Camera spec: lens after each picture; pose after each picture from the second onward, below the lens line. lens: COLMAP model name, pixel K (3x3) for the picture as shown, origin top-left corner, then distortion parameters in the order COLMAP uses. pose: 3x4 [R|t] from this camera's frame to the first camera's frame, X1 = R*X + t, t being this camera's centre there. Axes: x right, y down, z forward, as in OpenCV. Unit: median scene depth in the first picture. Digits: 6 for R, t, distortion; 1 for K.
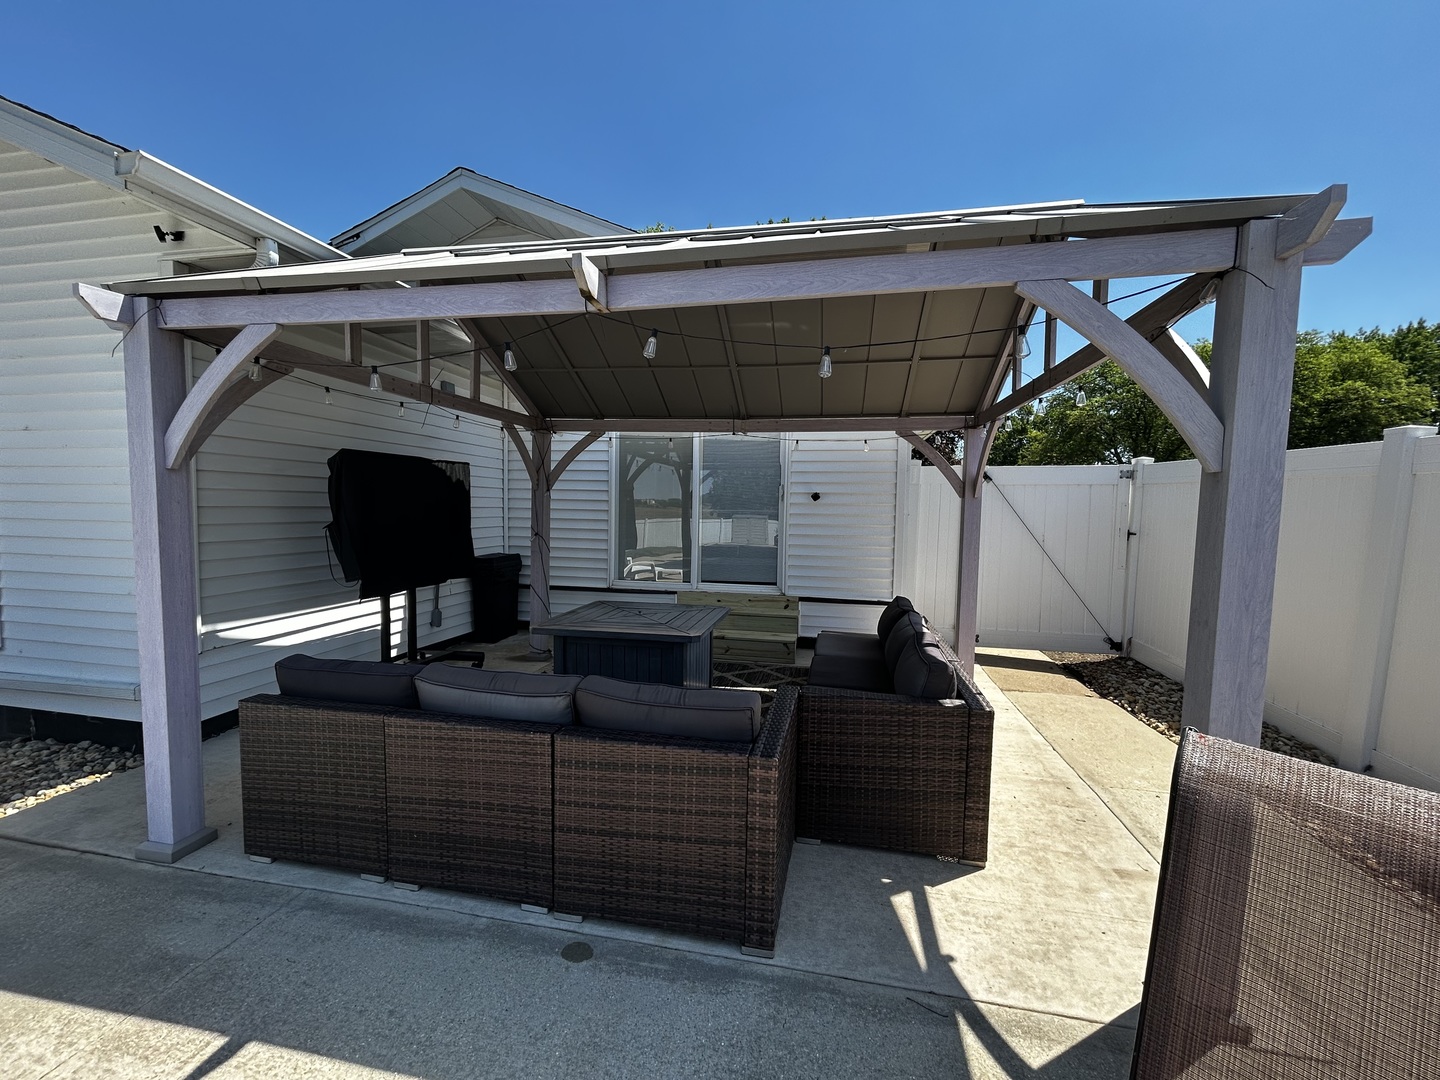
lens RADIAL K [[579.8, 0, 720.0], [0, 579.8, 540.0], [0, 0, 1]] dist [-0.001849, 0.000108]
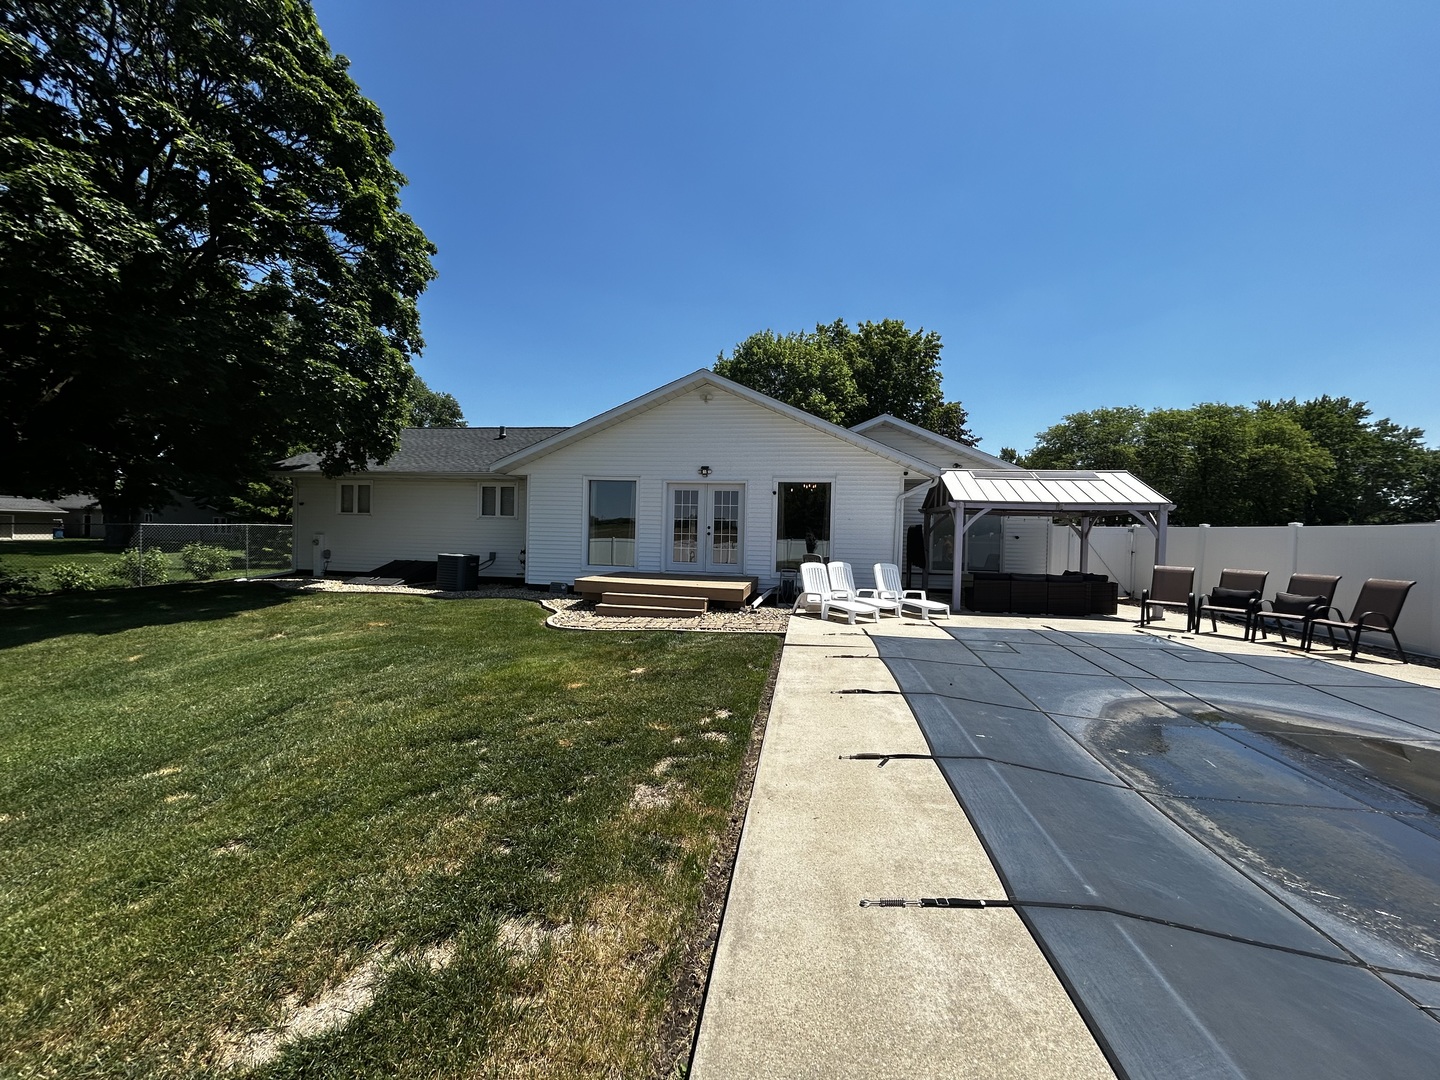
lens RADIAL K [[576.0, 0, 721.5], [0, 576.0, 540.6], [0, 0, 1]] dist [0.006752, 0.000080]
pose [[0.999064, 0.007986, 0.042514, -1.387592], [-0.005903, 0.998785, -0.048918, 0.082646], [-0.042854, 0.048621, 0.997898, -1.692312]]
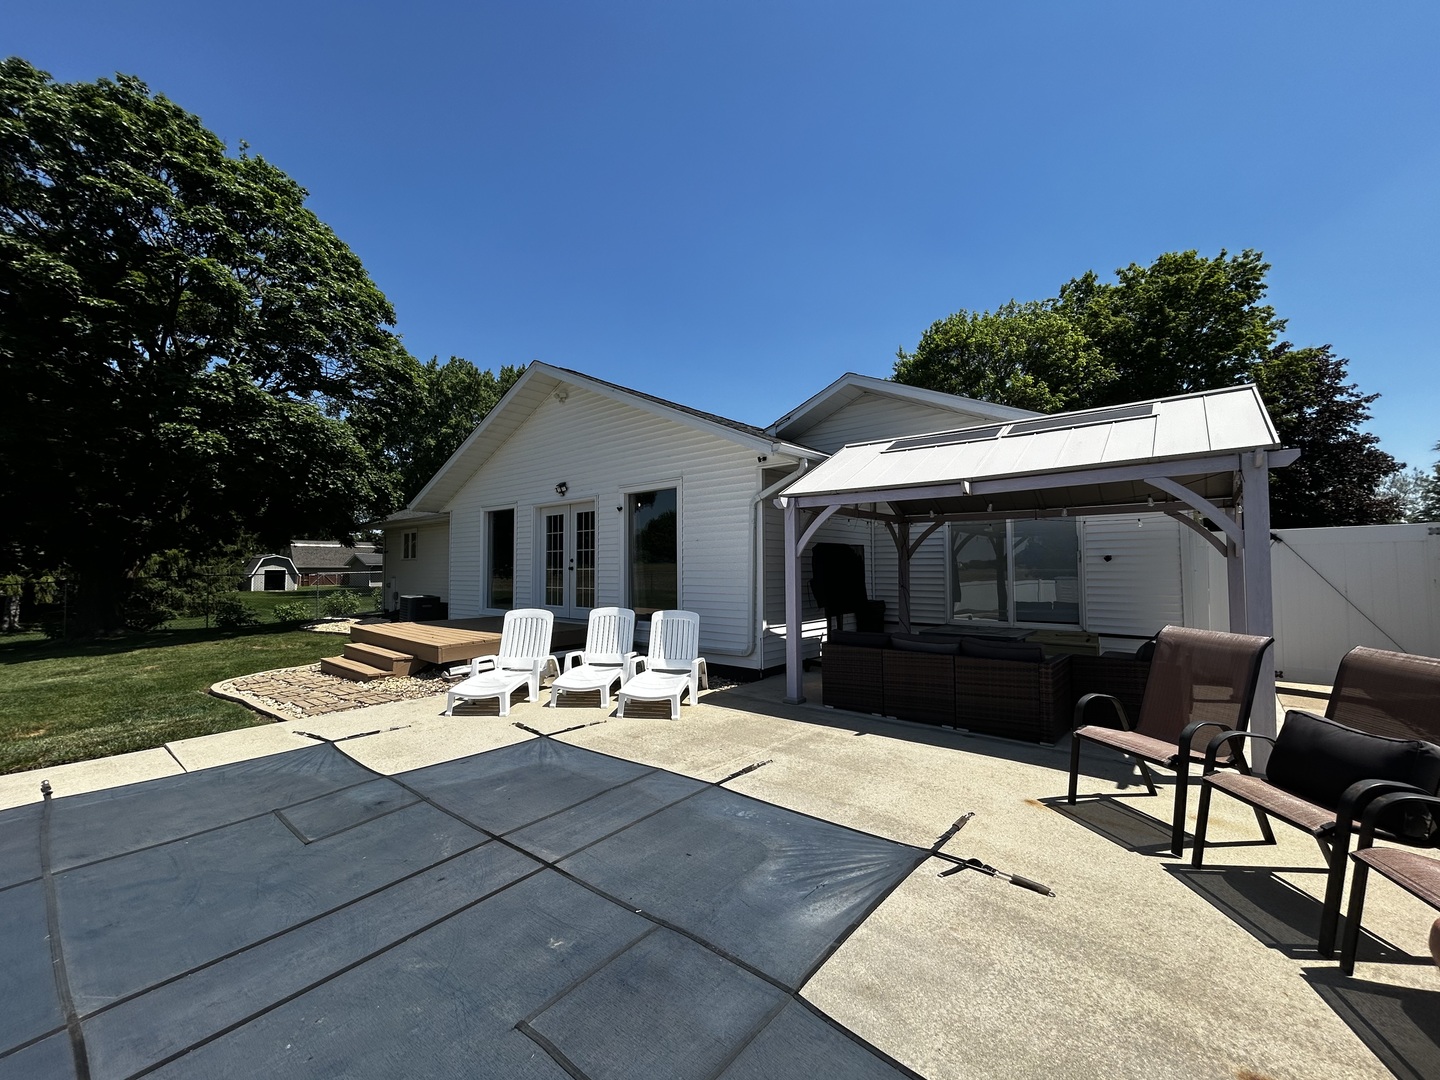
lens RADIAL K [[579.8, 0, 720.0], [0, 579.8, 540.0], [0, 0, 1]] dist [-0.001849, 0.000108]
pose [[0.875886, -0.043330, -0.480569, 0.023881], [-0.010340, 0.994046, -0.108472, 0.041573], [0.482408, 0.099978, 0.870222, -0.667902]]
